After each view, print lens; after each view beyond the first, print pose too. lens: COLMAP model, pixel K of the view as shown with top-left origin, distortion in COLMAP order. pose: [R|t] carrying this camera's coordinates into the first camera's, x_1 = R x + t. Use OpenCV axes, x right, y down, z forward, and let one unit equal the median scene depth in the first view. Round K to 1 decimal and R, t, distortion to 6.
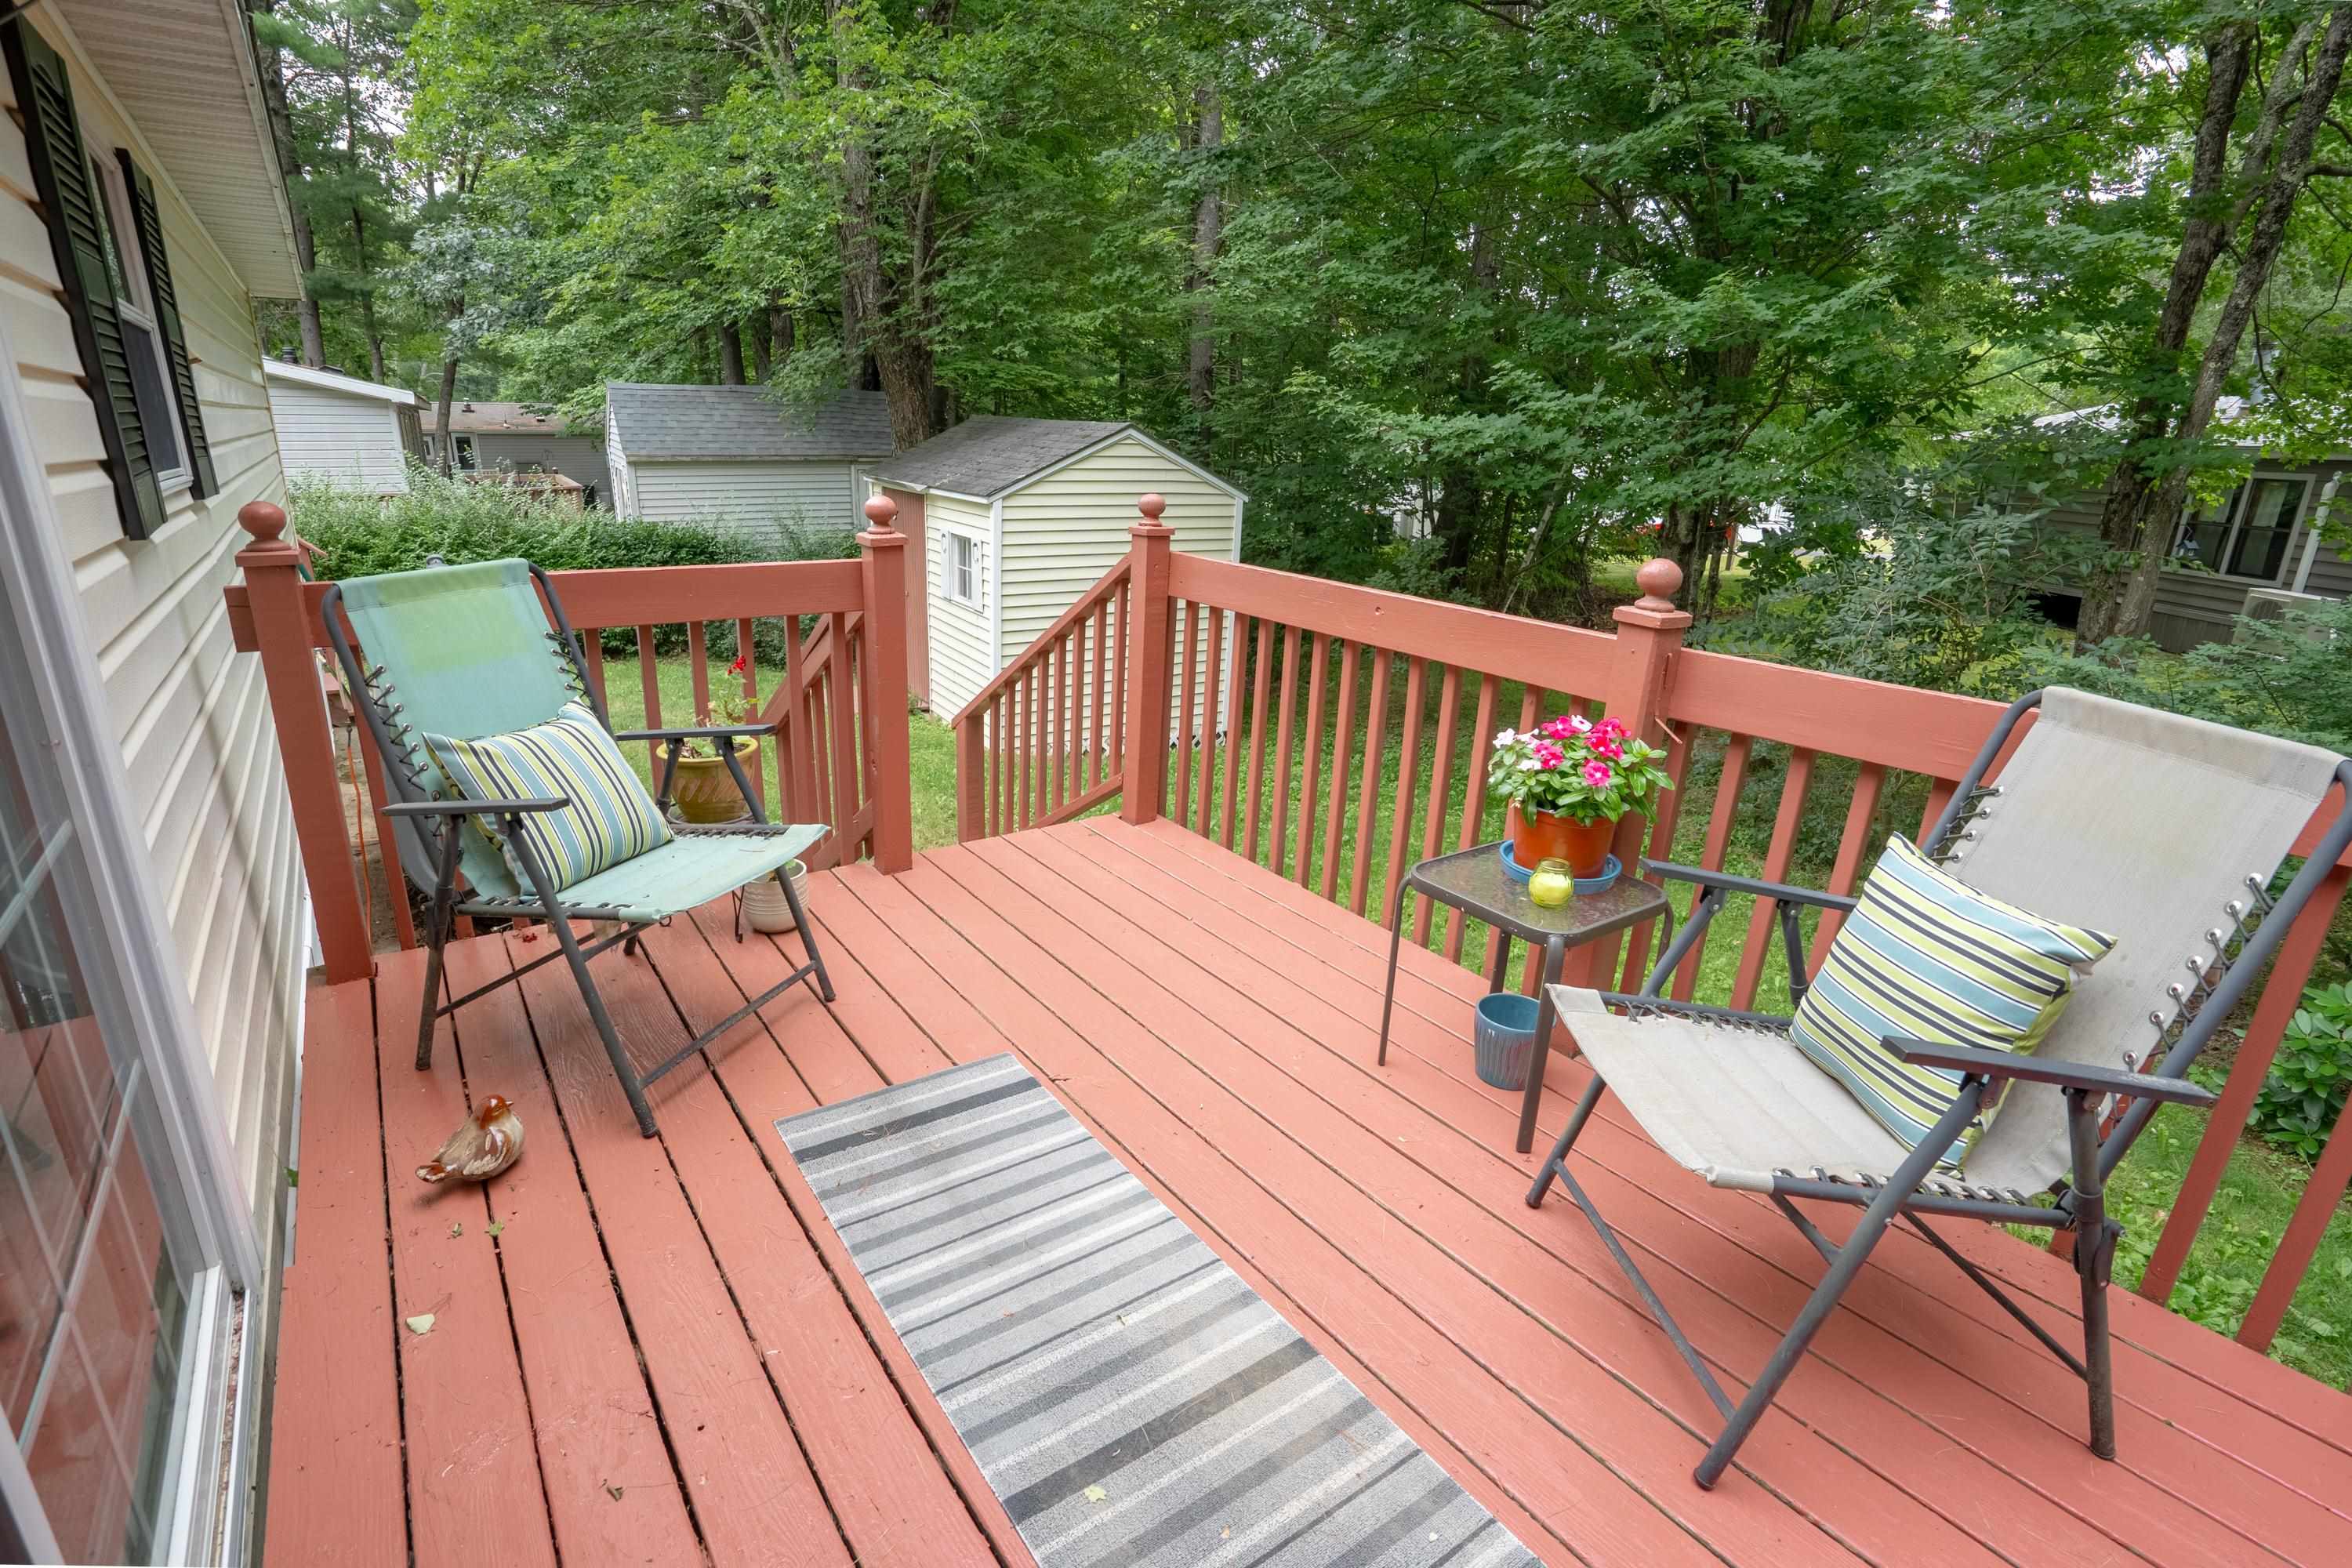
lens RADIAL K [[1123.4, 0, 1176.0], [0, 1123.4, 784.0], [0, 0, 1]] dist [-0.041666, 0.000748]
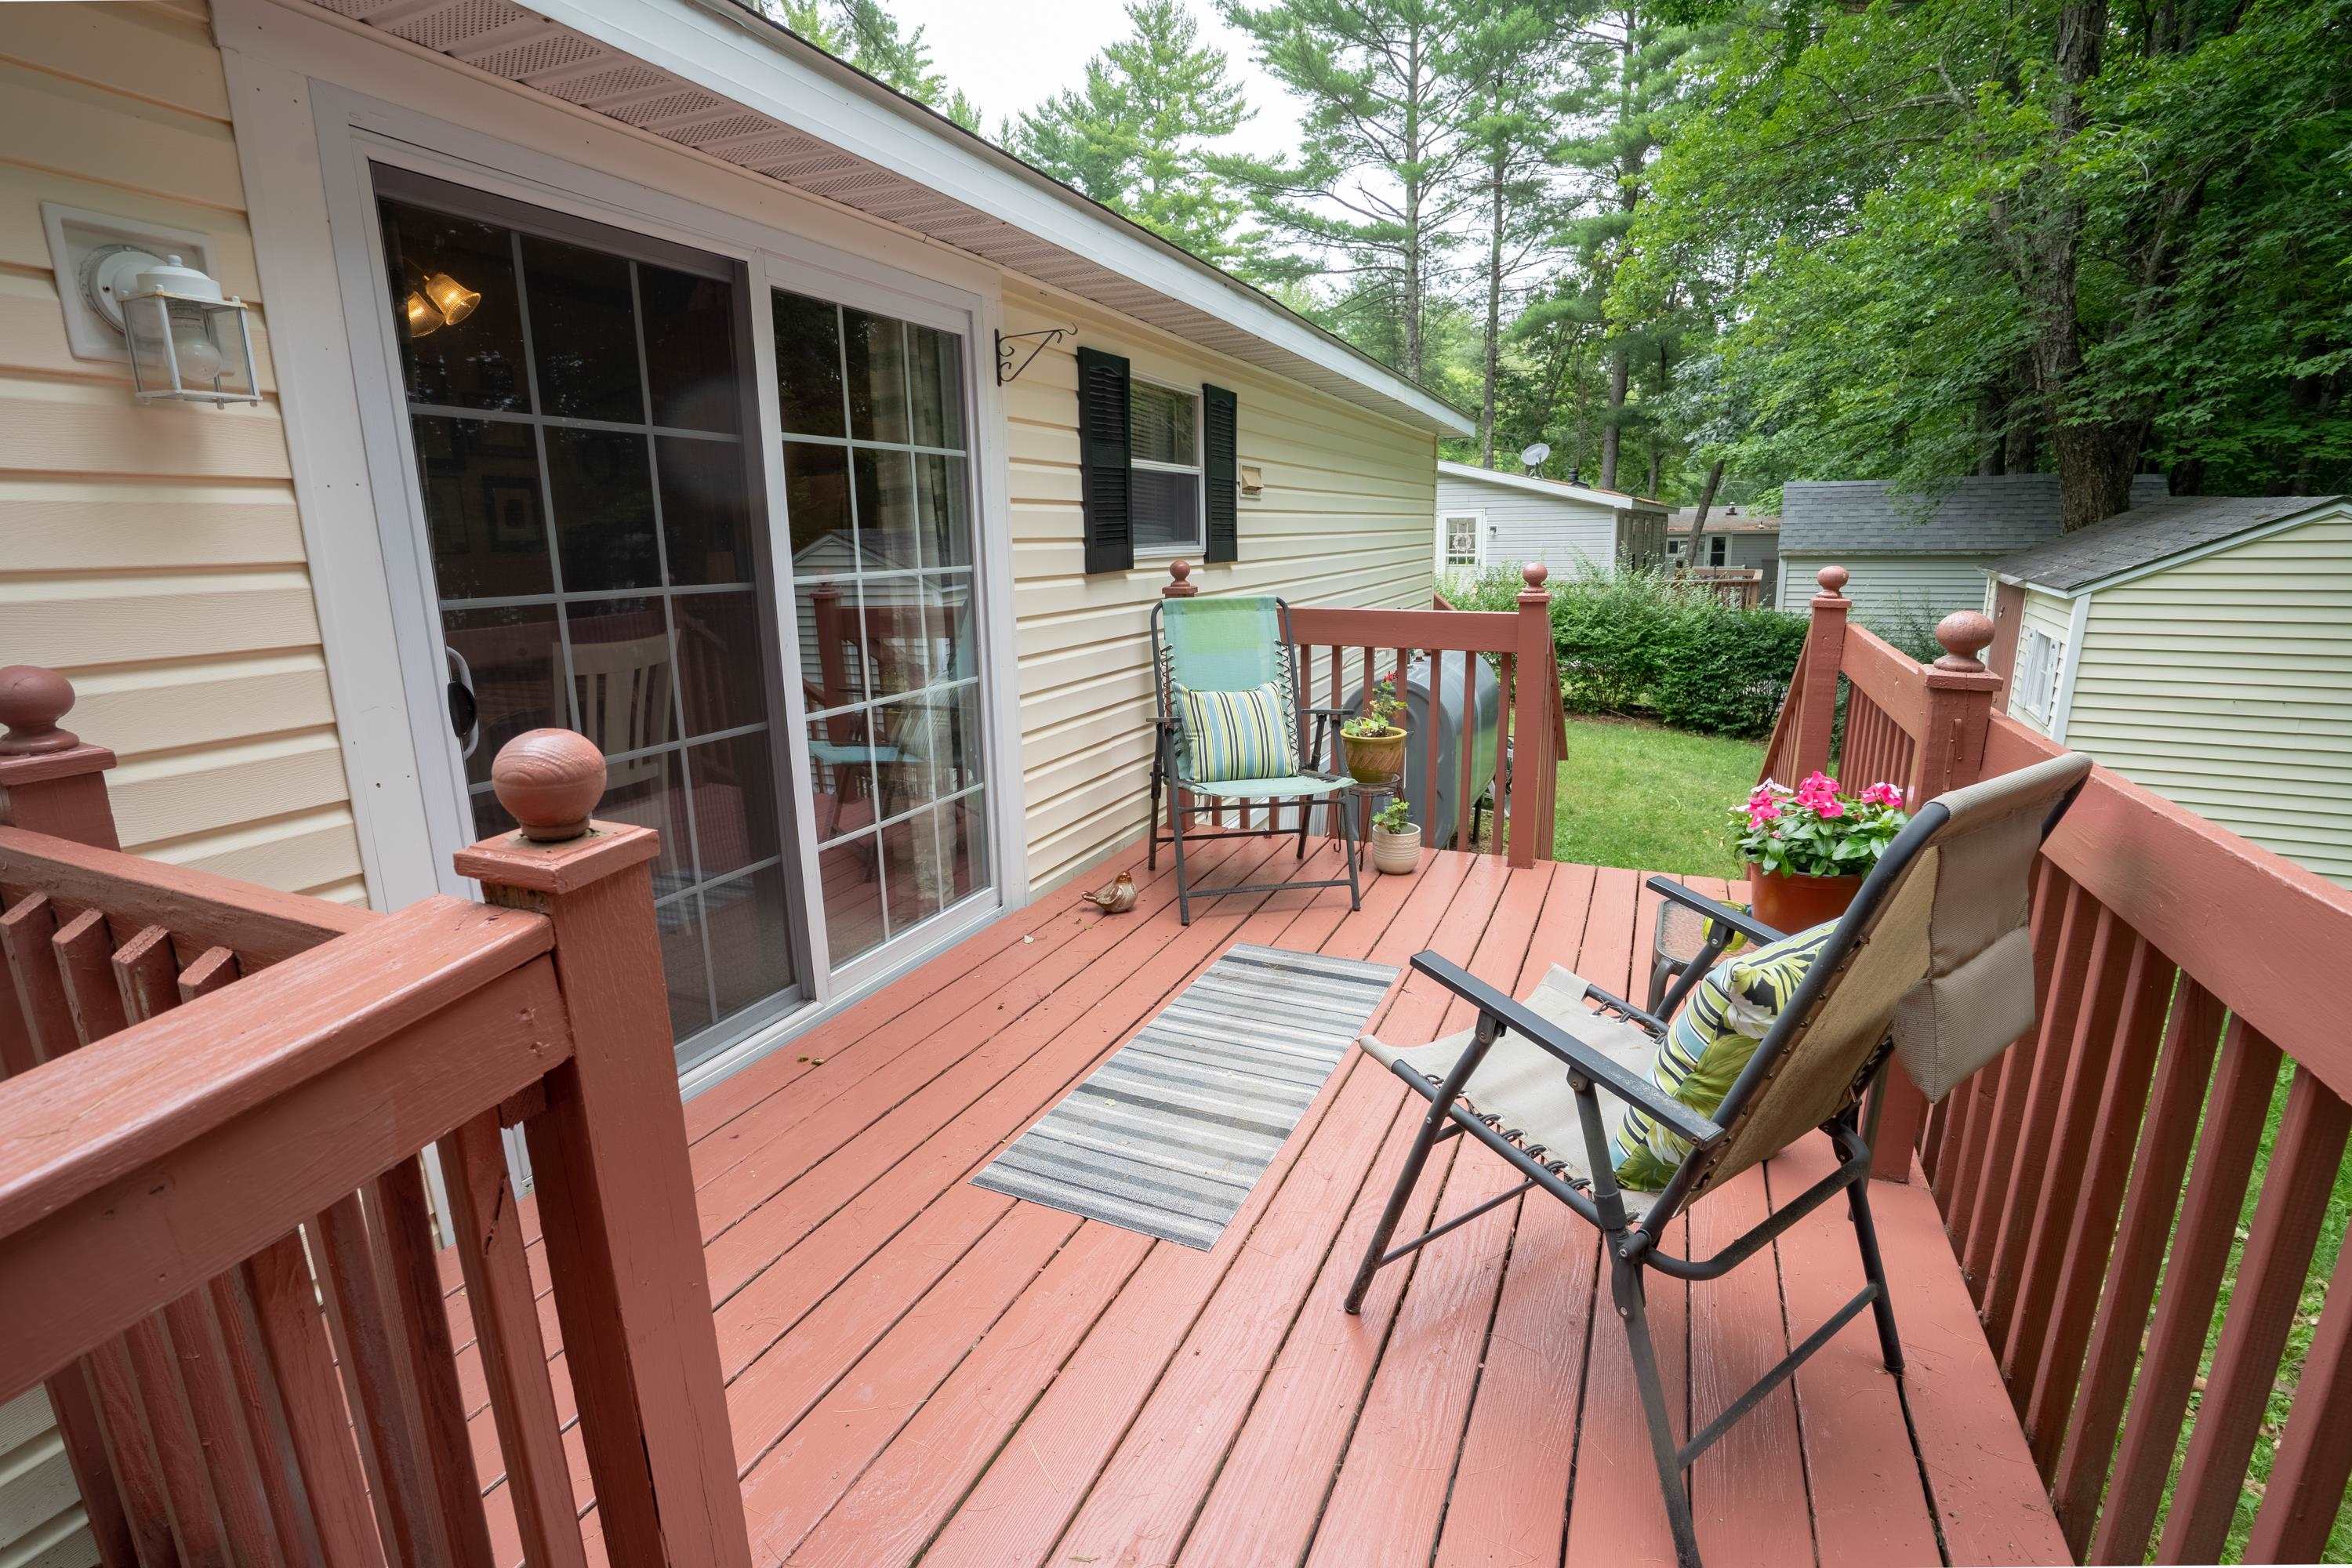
lens RADIAL K [[1104.7, 0, 1146.9], [0, 1104.7, 790.3], [0, 0, 1]] dist [-0.047822, 0.017507]
pose [[0.481503, 0.167013, -0.860384, 0.224138], [-0.232936, 0.970756, 0.058078, 0.007989], [0.844923, 0.172450, 0.506326, 0.013224]]
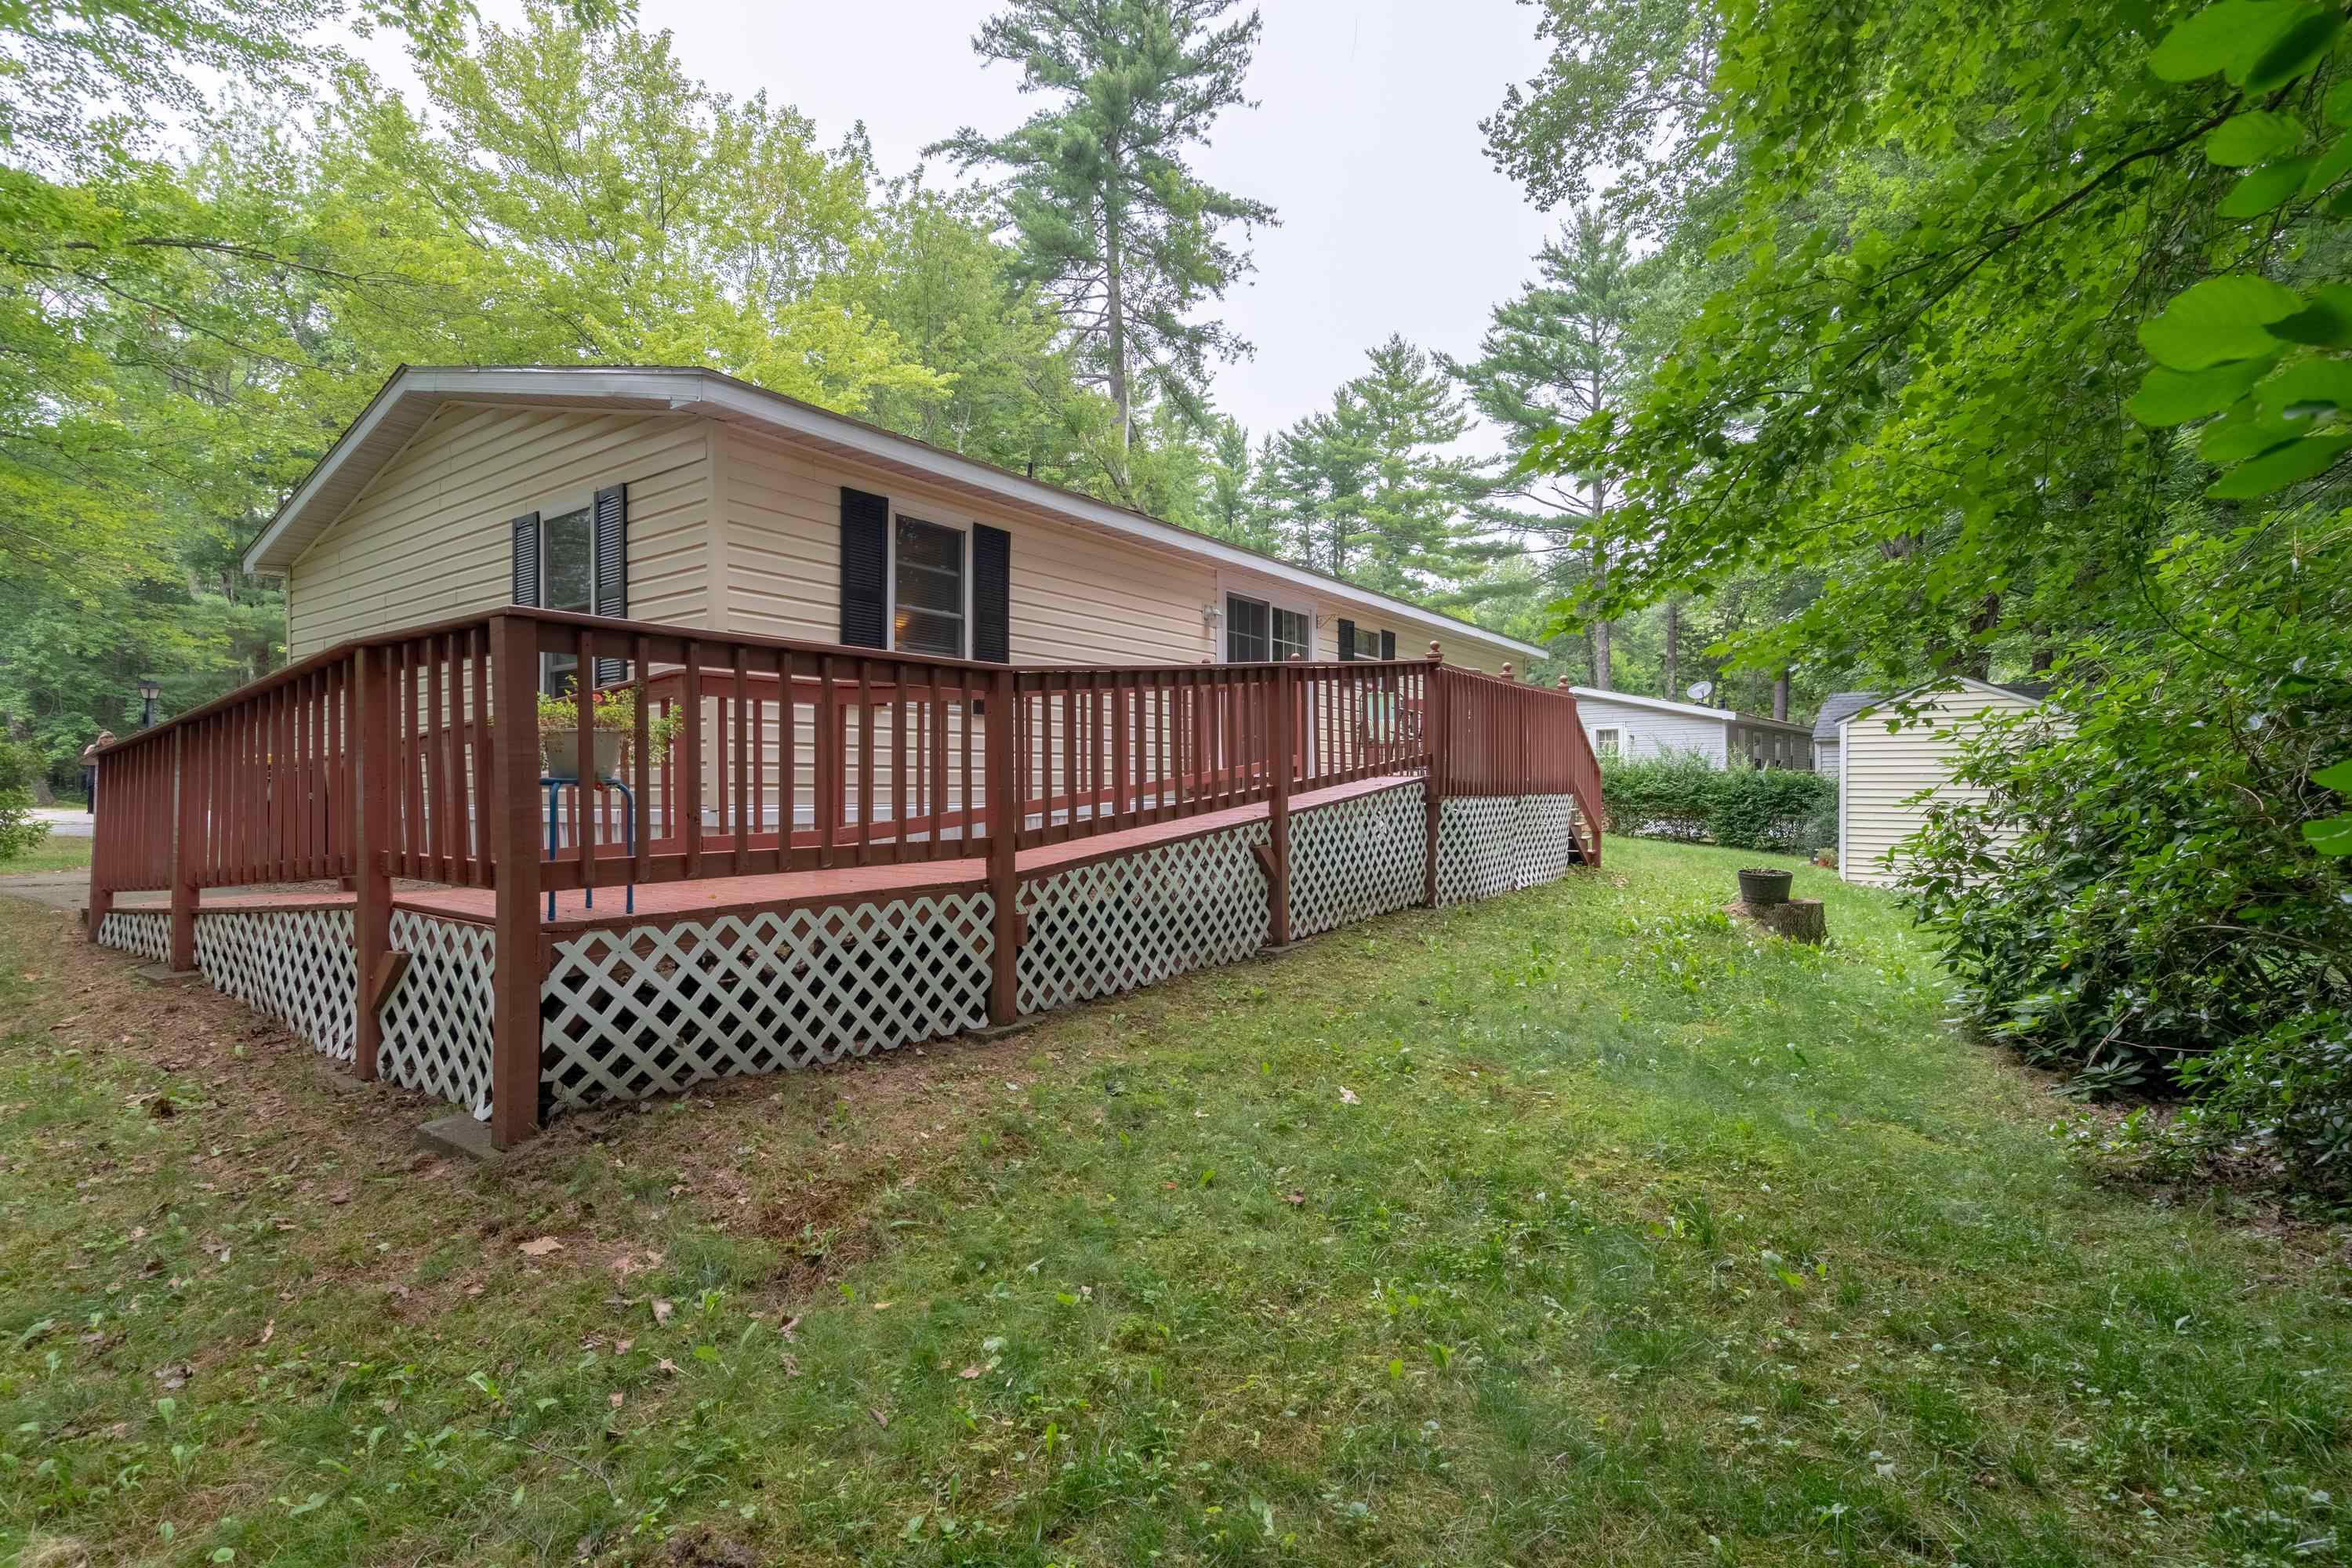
lens RADIAL K [[1123.4, 0, 1176.0], [0, 1123.4, 784.0], [0, 0, 1]] dist [-0.041666, 0.000748]
pose [[0.314558, -0.027004, -0.948854, 1.049890], [-0.273750, 0.954545, -0.117917, 0.281717], [0.908908, 0.296841, 0.292867, -0.345034]]
